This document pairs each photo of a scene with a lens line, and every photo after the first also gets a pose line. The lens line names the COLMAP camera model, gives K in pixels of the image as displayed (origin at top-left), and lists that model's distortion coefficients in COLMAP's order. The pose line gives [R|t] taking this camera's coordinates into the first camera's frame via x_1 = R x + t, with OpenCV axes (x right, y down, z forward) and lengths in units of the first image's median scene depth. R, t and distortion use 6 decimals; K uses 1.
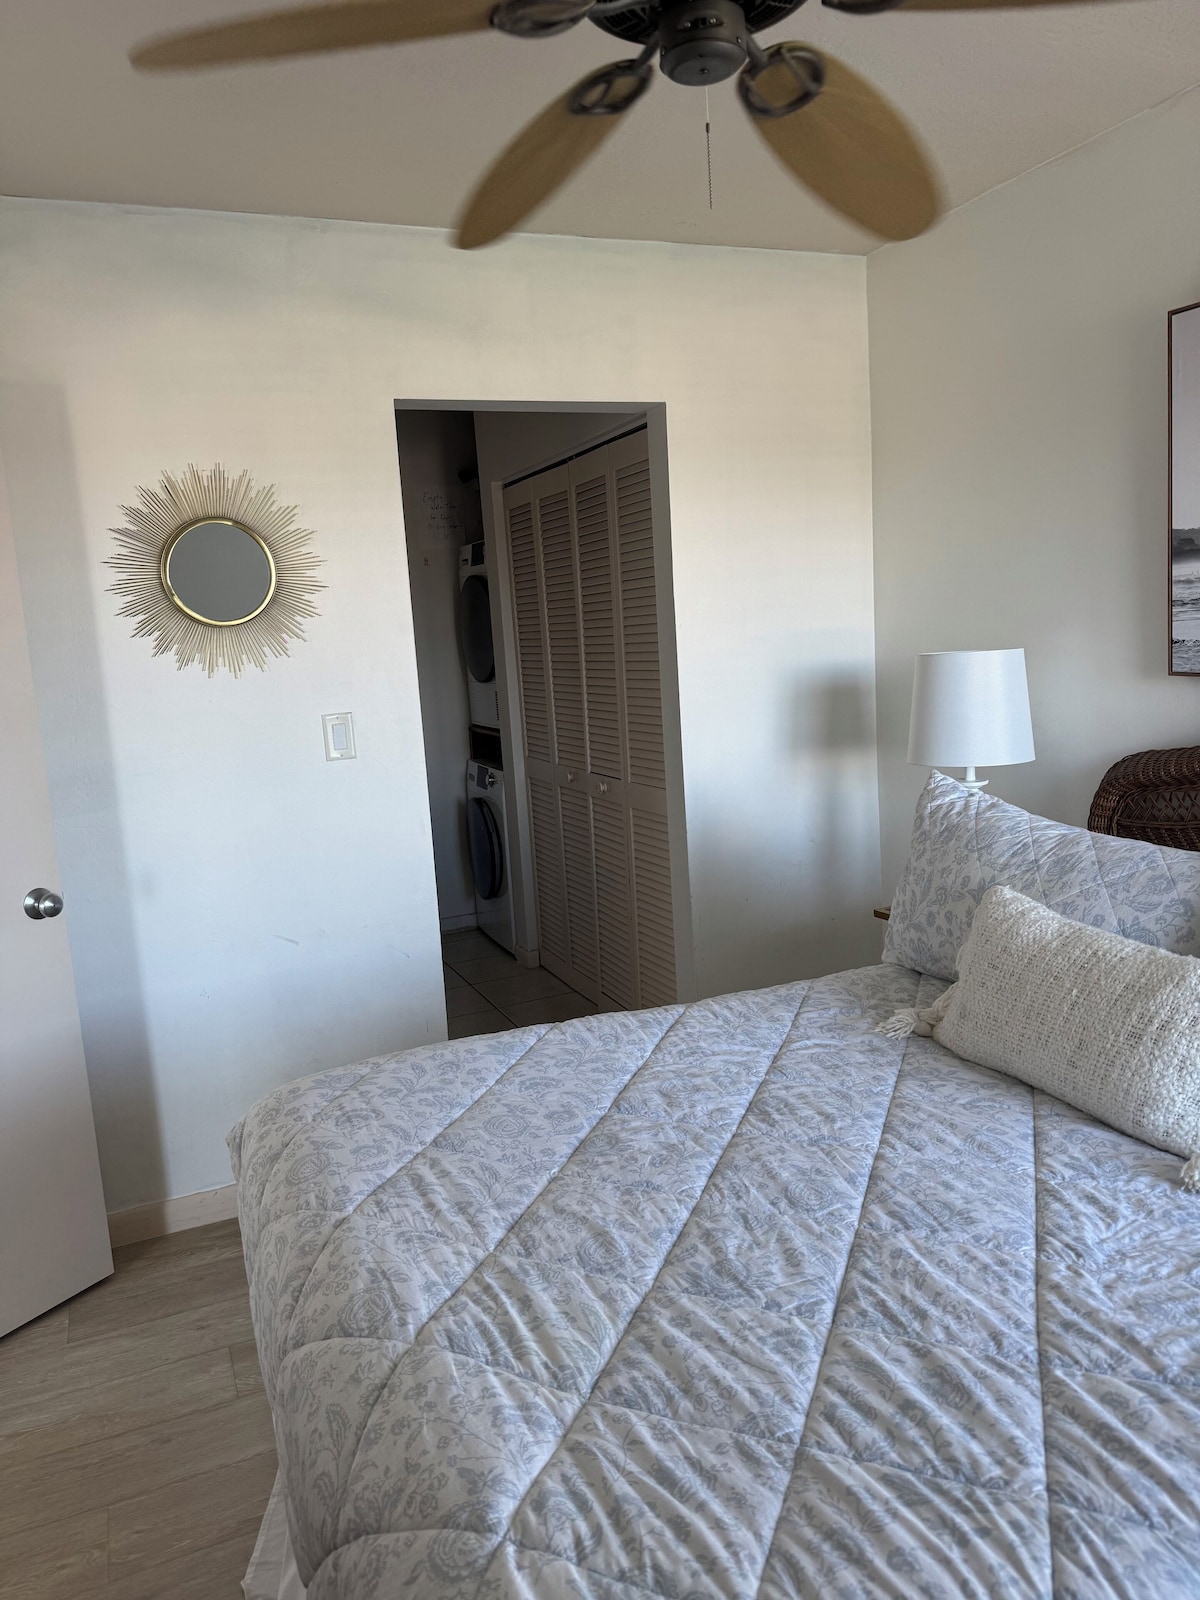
lens RADIAL K [[1121.9, 0, 600.0], [0, 1121.9, 800.0], [0, 0, 1]] dist [0.114499, -0.164026]
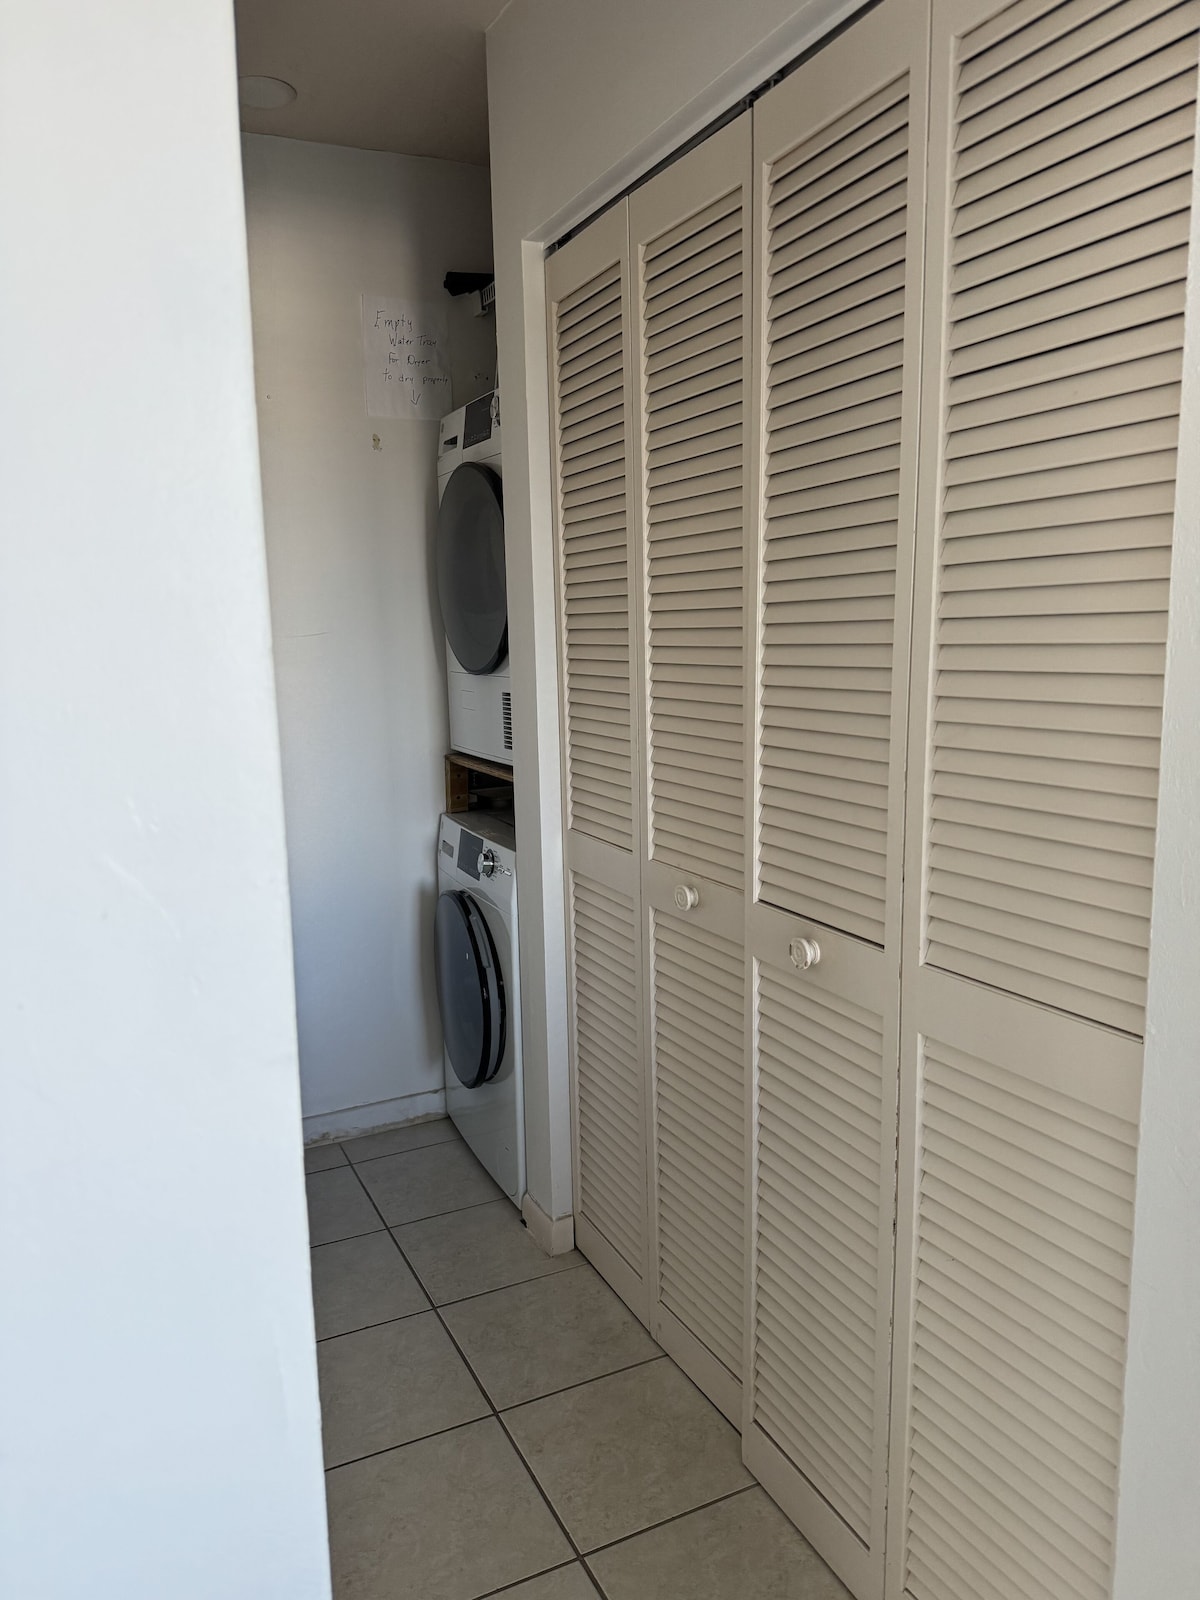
lens RADIAL K [[1121.9, 0, 600.0], [0, 1121.9, 800.0], [0, 0, 1]] dist [0.114499, -0.164026]
pose [[0.998282, 0.037308, 0.045179, -0.069177], [-0.037214, 0.999303, -0.002921, -0.046181], [-0.045257, 0.001234, 0.998975, 0.477429]]
